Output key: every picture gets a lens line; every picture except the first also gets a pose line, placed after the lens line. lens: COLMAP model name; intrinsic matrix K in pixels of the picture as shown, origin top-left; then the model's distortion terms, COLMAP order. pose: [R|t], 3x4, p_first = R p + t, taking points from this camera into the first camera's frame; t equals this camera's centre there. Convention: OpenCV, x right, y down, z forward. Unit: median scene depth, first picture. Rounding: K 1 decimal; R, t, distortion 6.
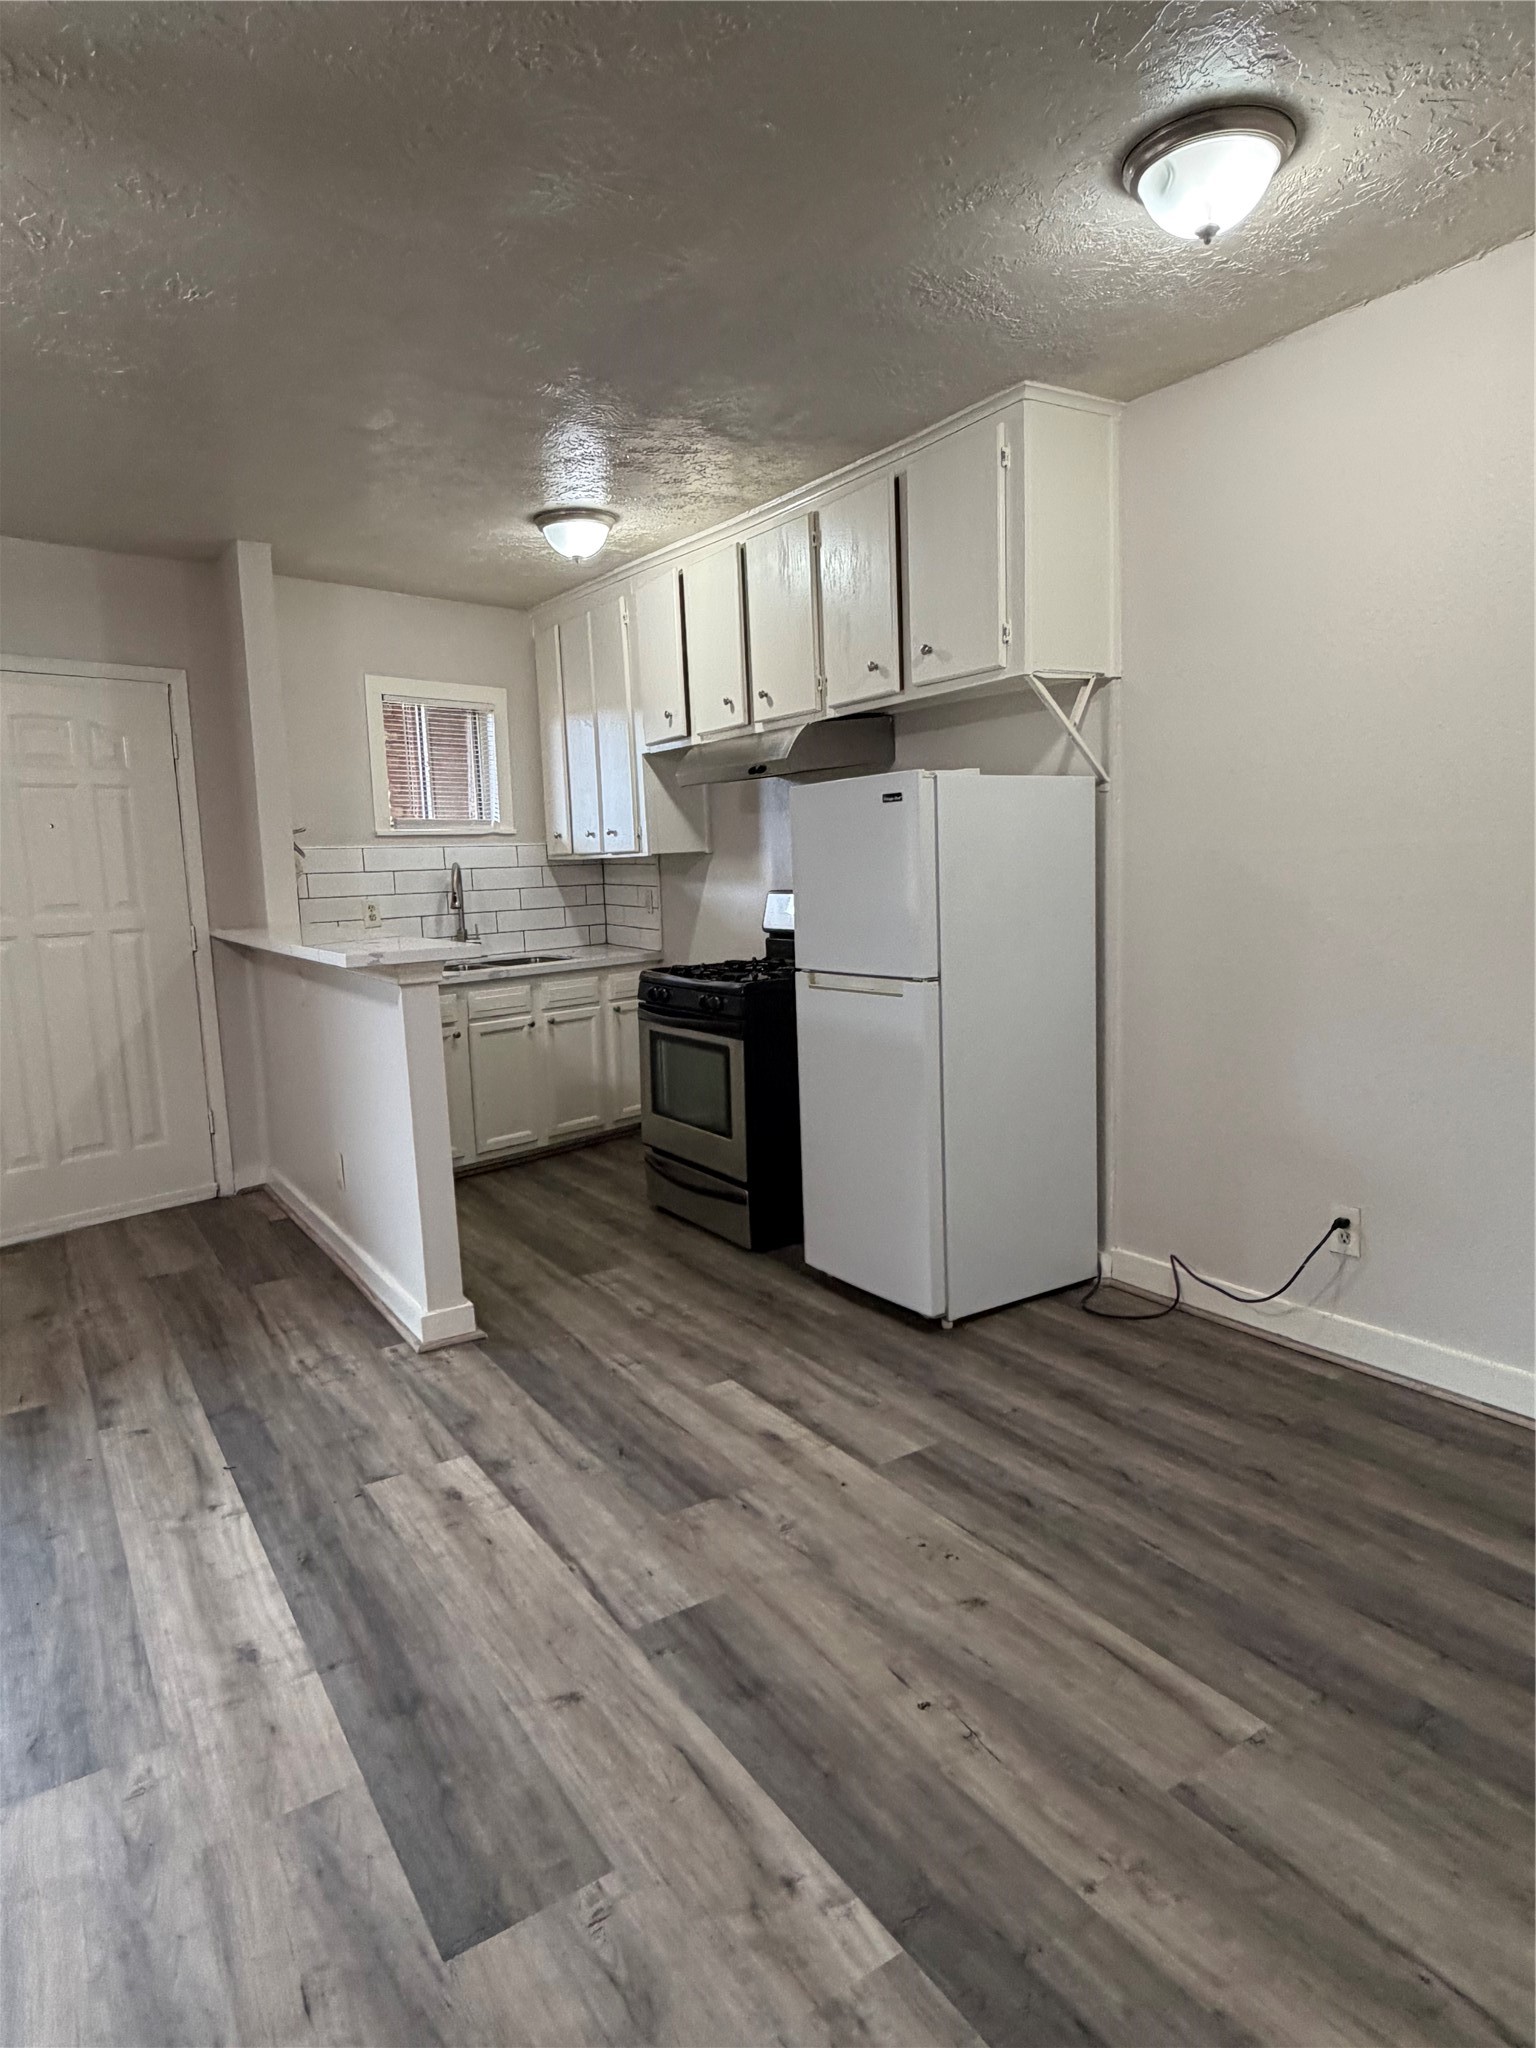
lens RADIAL K [[1216.6, 0, 768.0], [0, 1216.6, 1024.0], [0, 0, 1]] dist [-0.003094, 0.001992]
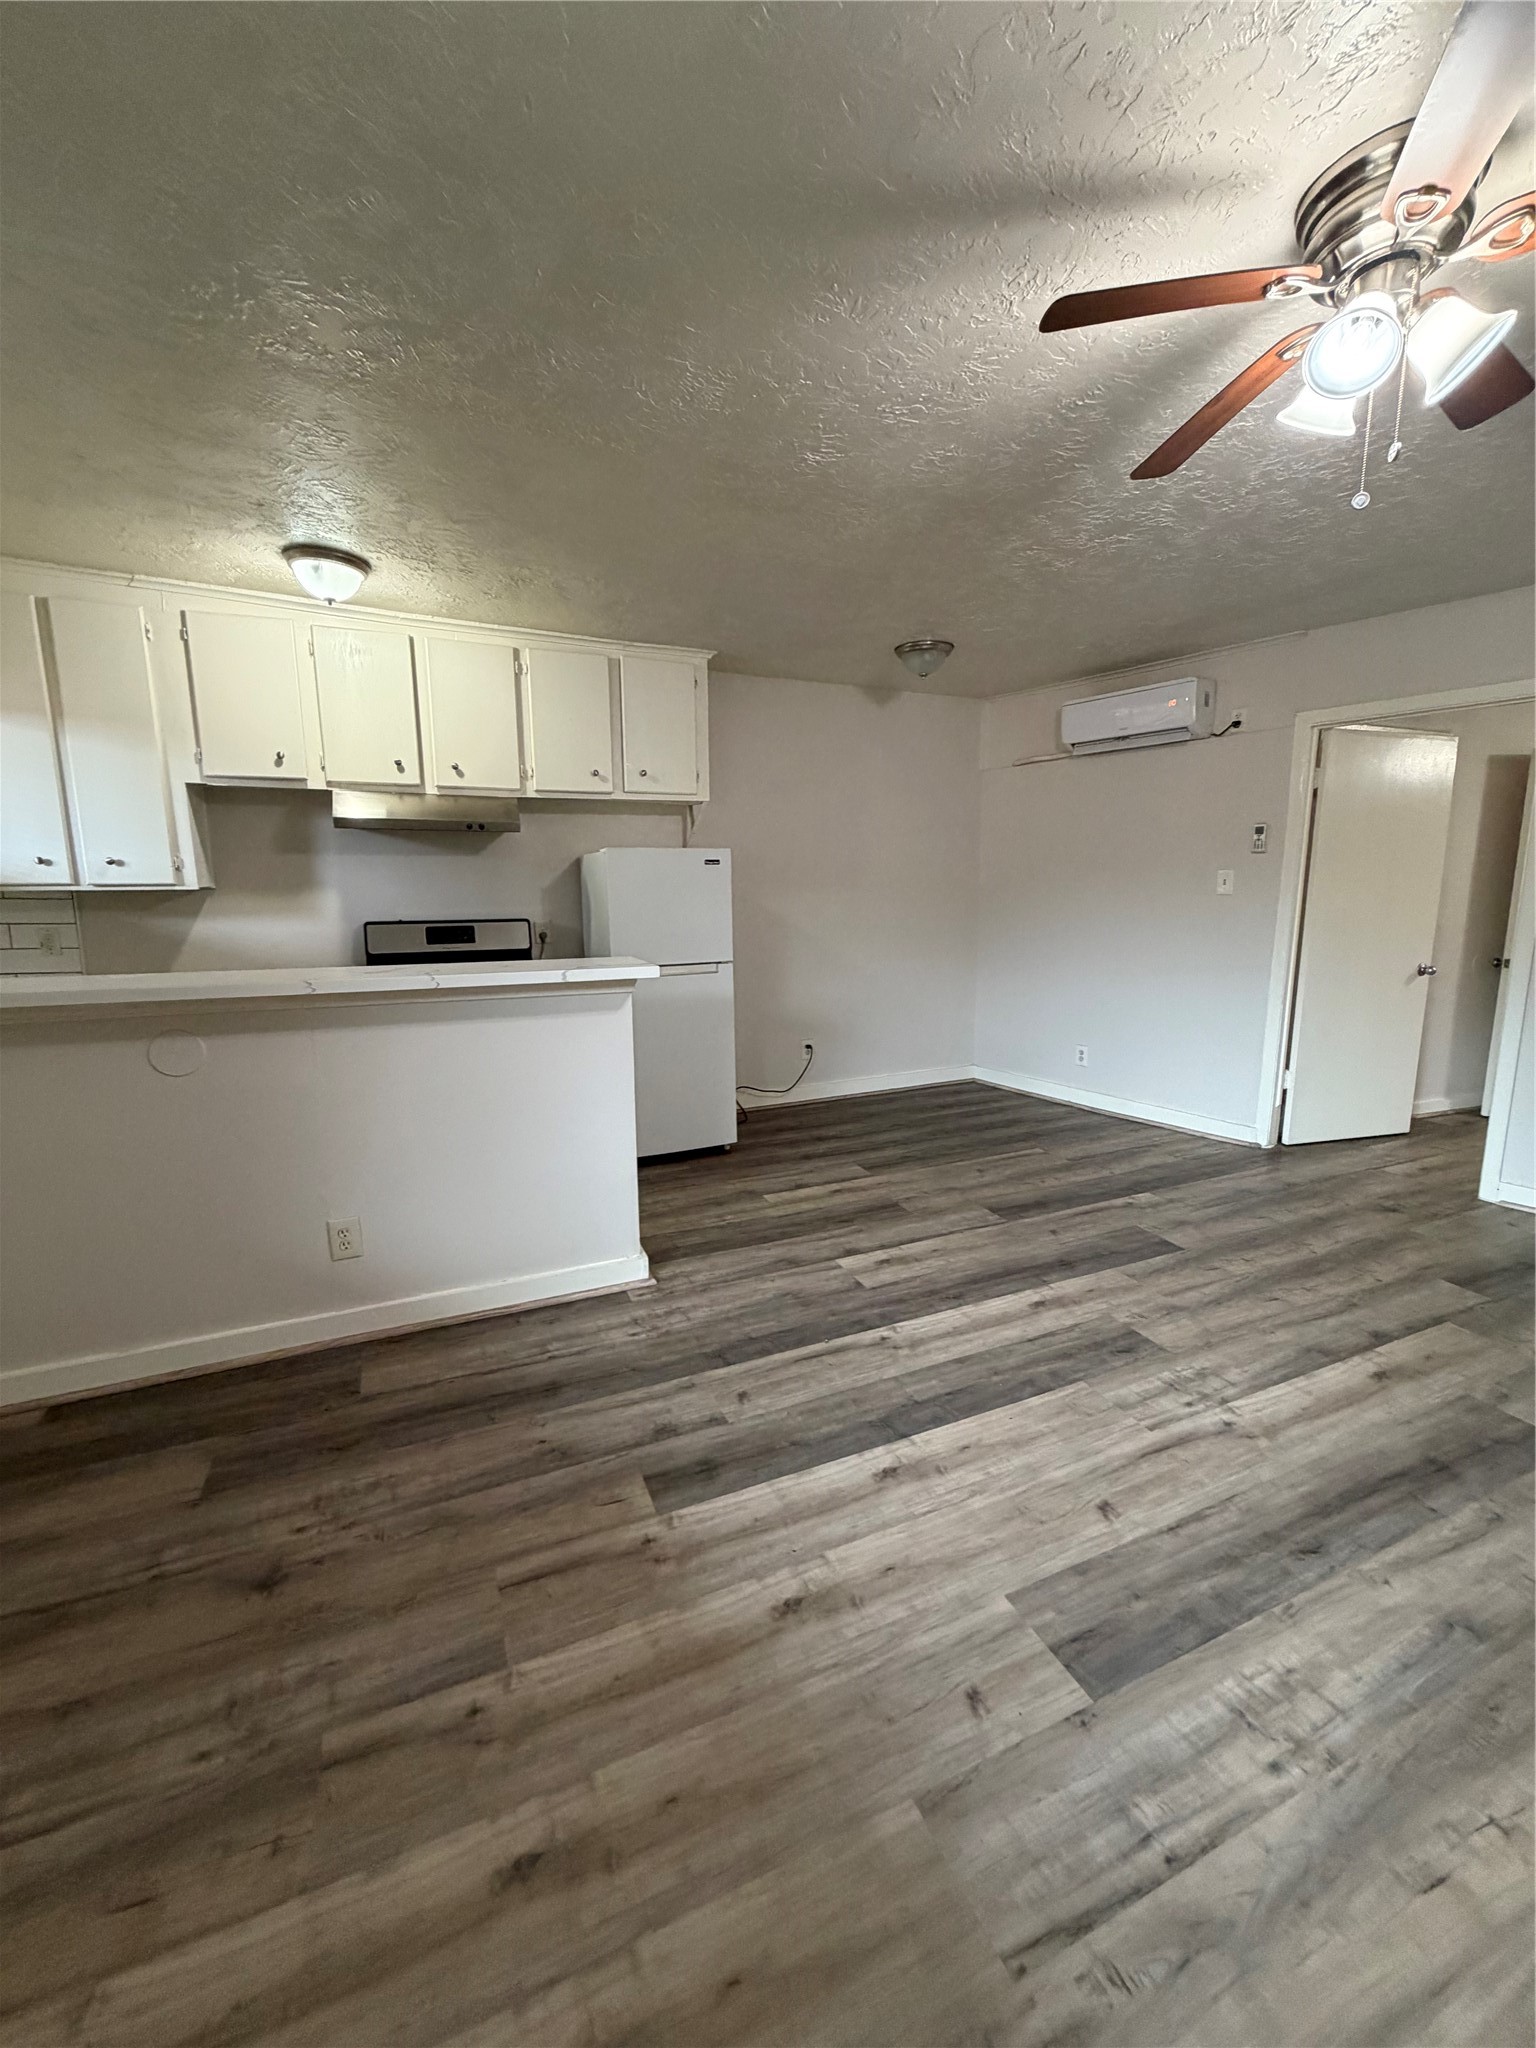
lens RADIAL K [[815.7, 0, 767.7], [0, 815.7, 1015.6], [0, 0, 1]] dist [0.000319, -0.000060]
pose [[0.162902, -0.123051, 0.978939, -0.875936], [0.130686, 0.986141, 0.102210, -0.059955], [-0.977949, 0.111283, 0.176725, 0.587544]]
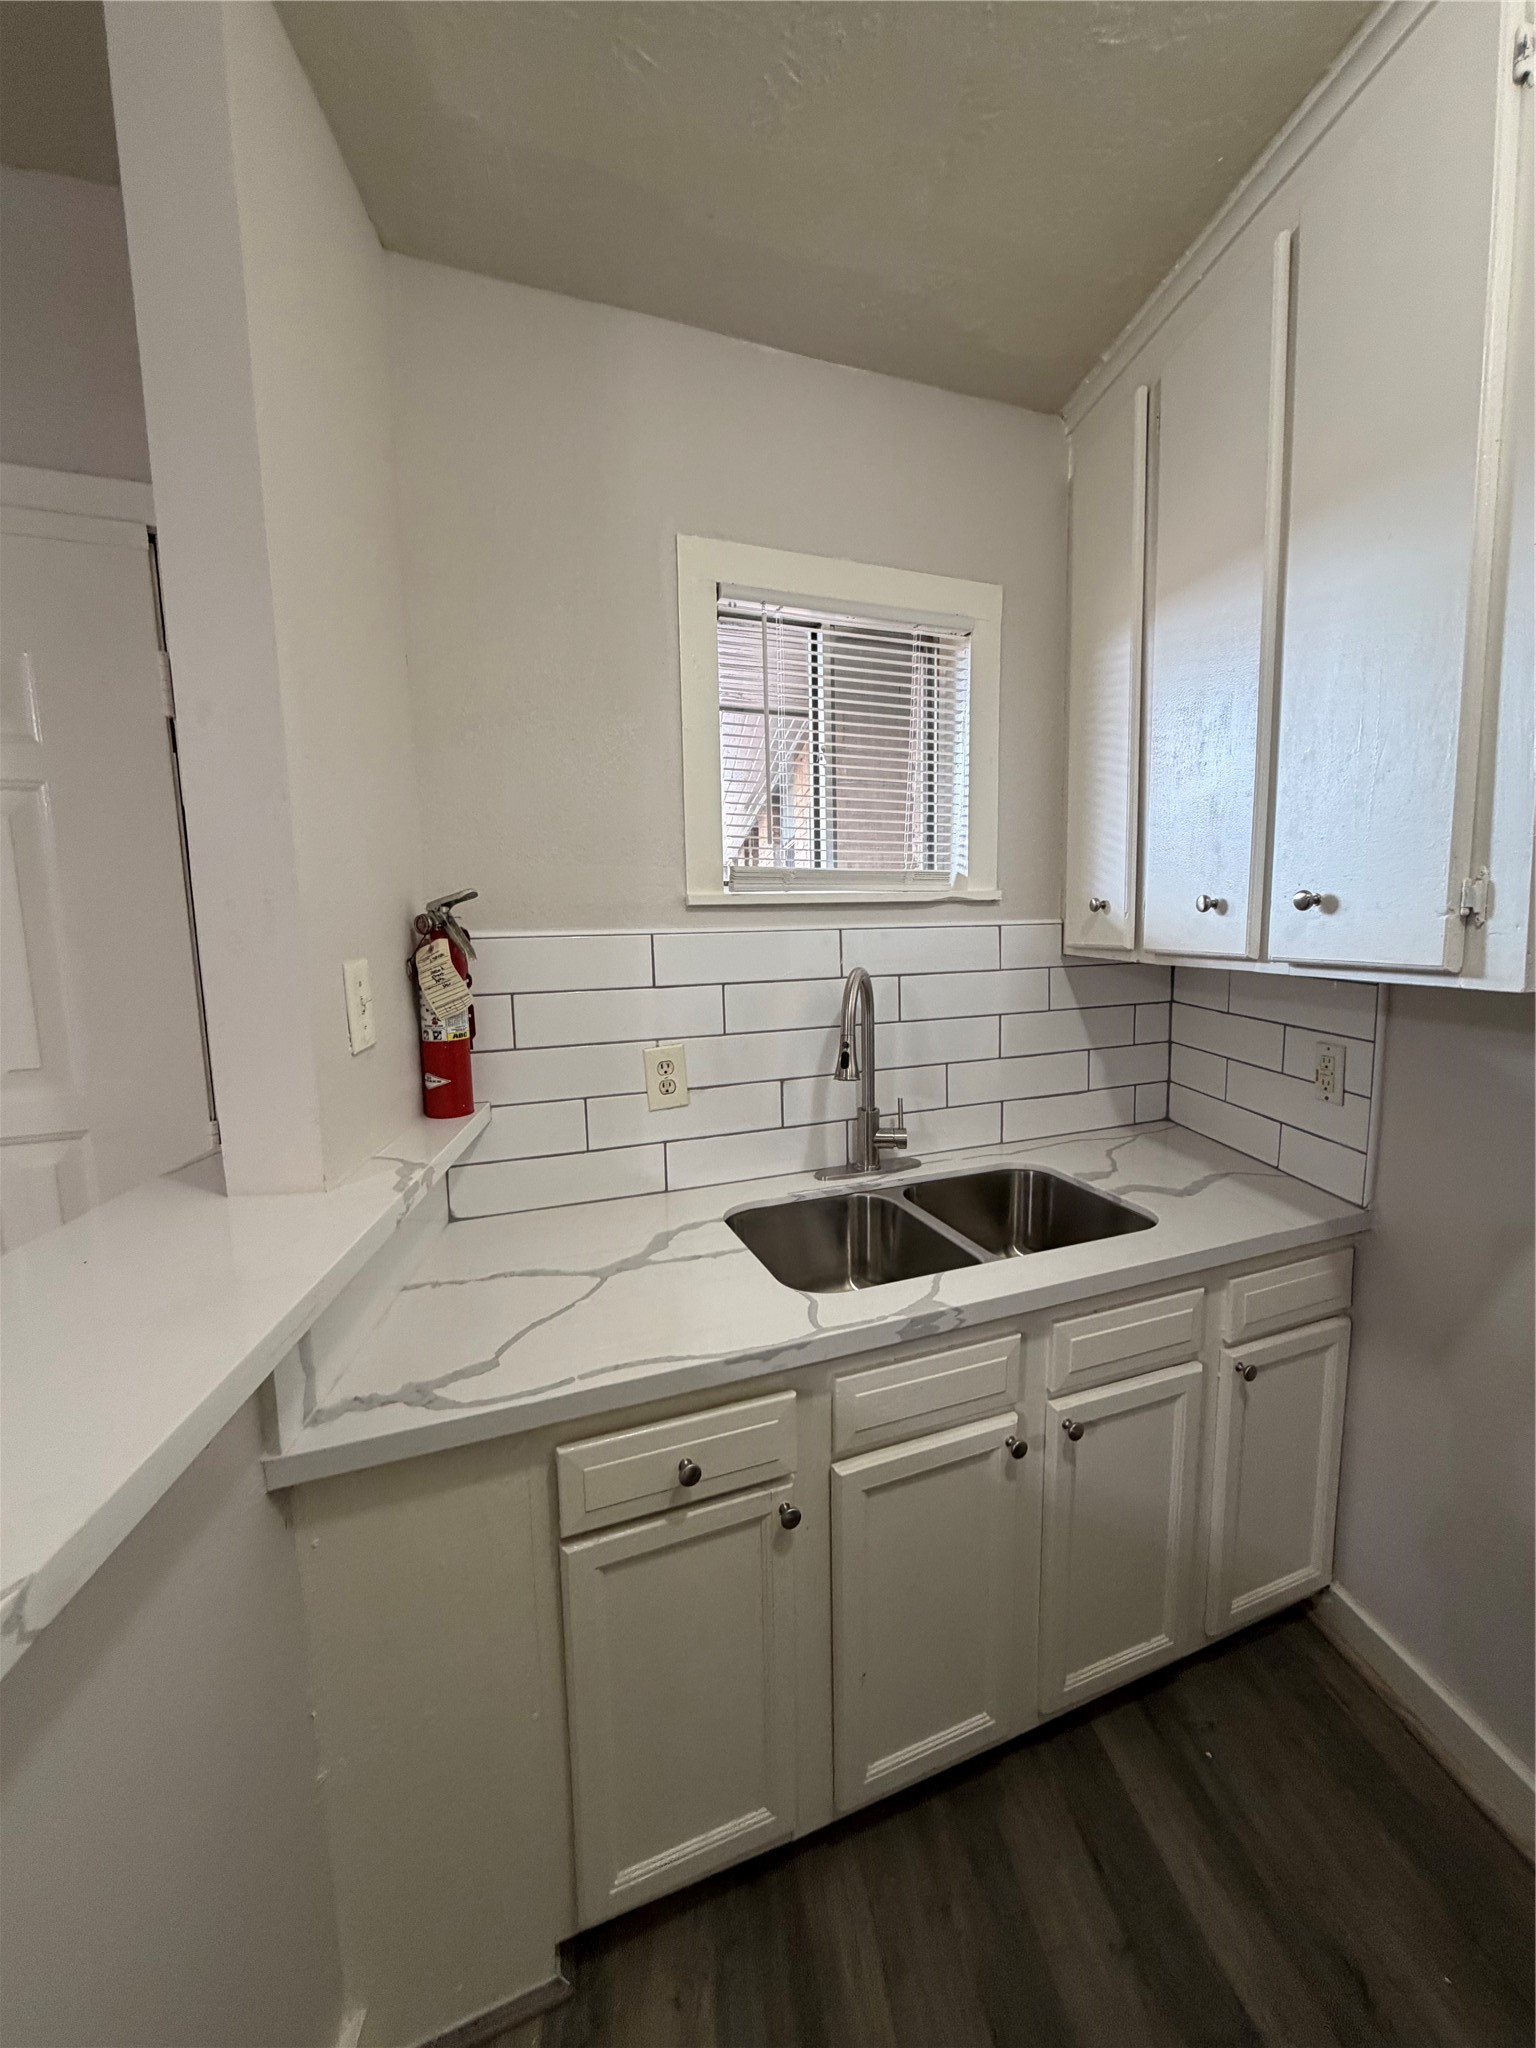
lens RADIAL K [[815.7, 0, 767.7], [0, 815.7, 1015.6], [0, 0, 1]] dist [0.000319, -0.000060]
pose [[0.898707, 0.066819, -0.433429, -0.219367], [-0.068755, 0.997570, 0.011227, -0.161464], [0.433126, 0.019711, 0.901118, 1.001467]]
